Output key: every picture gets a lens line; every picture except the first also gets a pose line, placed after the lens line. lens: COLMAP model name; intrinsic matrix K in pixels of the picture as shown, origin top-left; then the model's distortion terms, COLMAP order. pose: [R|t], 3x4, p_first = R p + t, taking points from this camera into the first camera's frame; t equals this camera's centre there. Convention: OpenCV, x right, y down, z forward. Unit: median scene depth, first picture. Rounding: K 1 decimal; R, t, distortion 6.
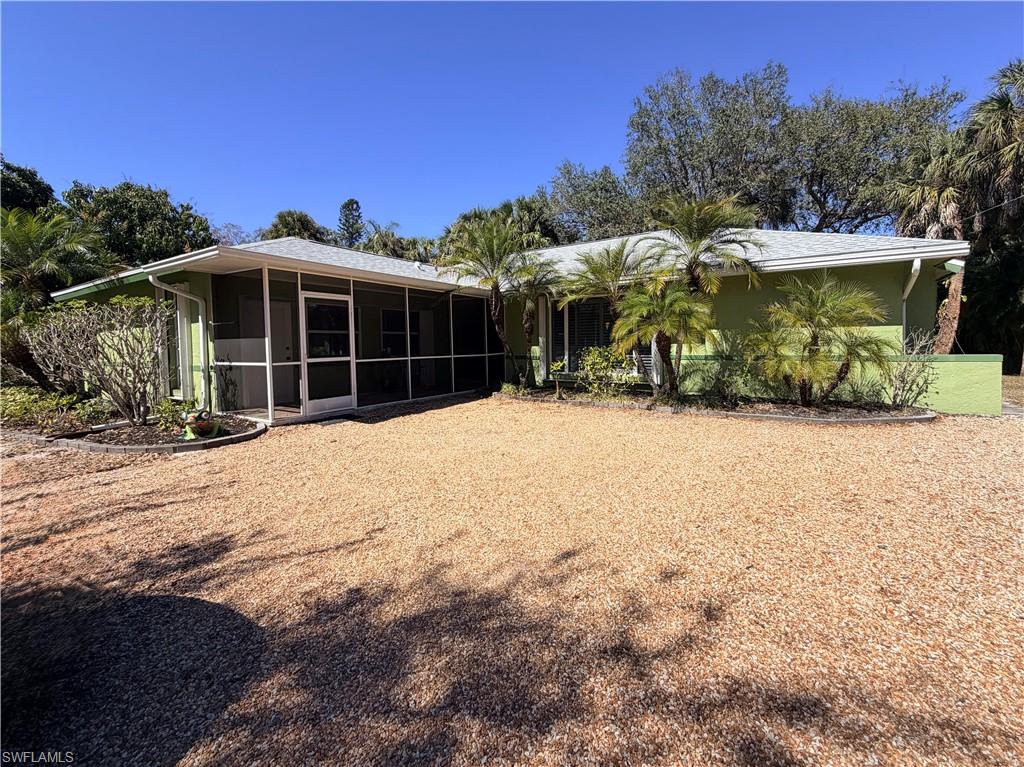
lens RADIAL K [[422.9, 0, 512.0], [0, 422.9, 383.5], [0, 0, 1]] dist [-0.000583, -0.000169]
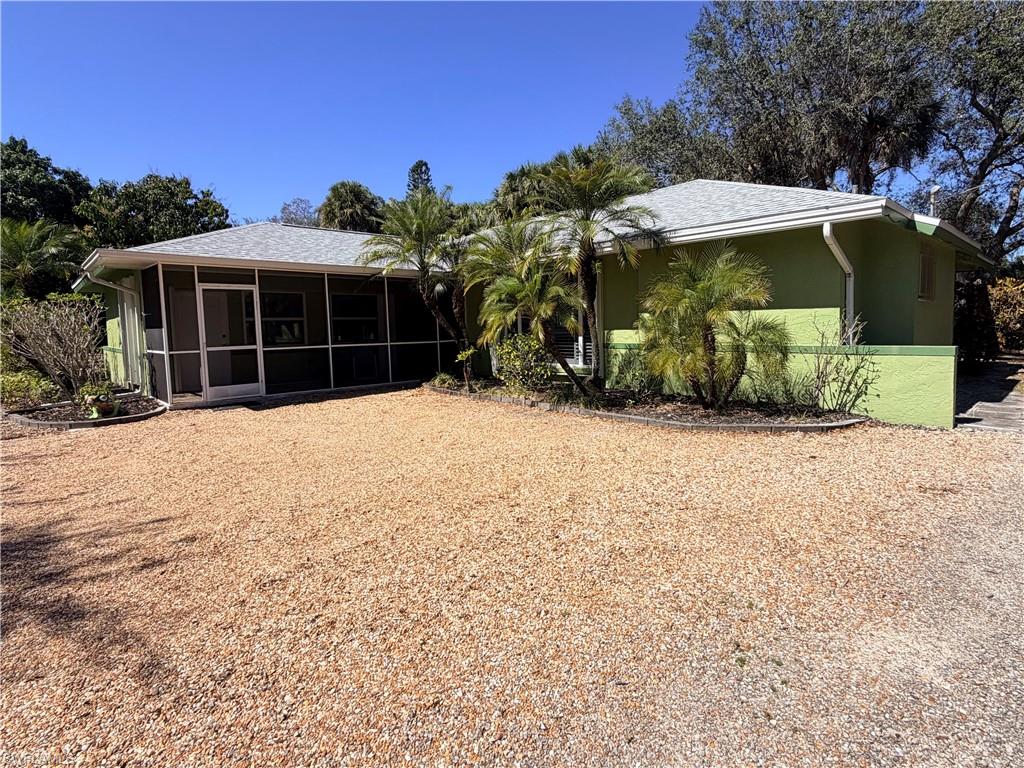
lens RADIAL K [[516.0, 0, 512.0], [0, 516.0, 384.0], [0, 0, 1]] dist [0.003190, 0.000651]
pose [[0.969034, 0.021478, -0.245990, 0.534741], [-0.015303, 0.999519, 0.026988, -0.012704], [0.246451, -0.022388, 0.968897, -0.058649]]
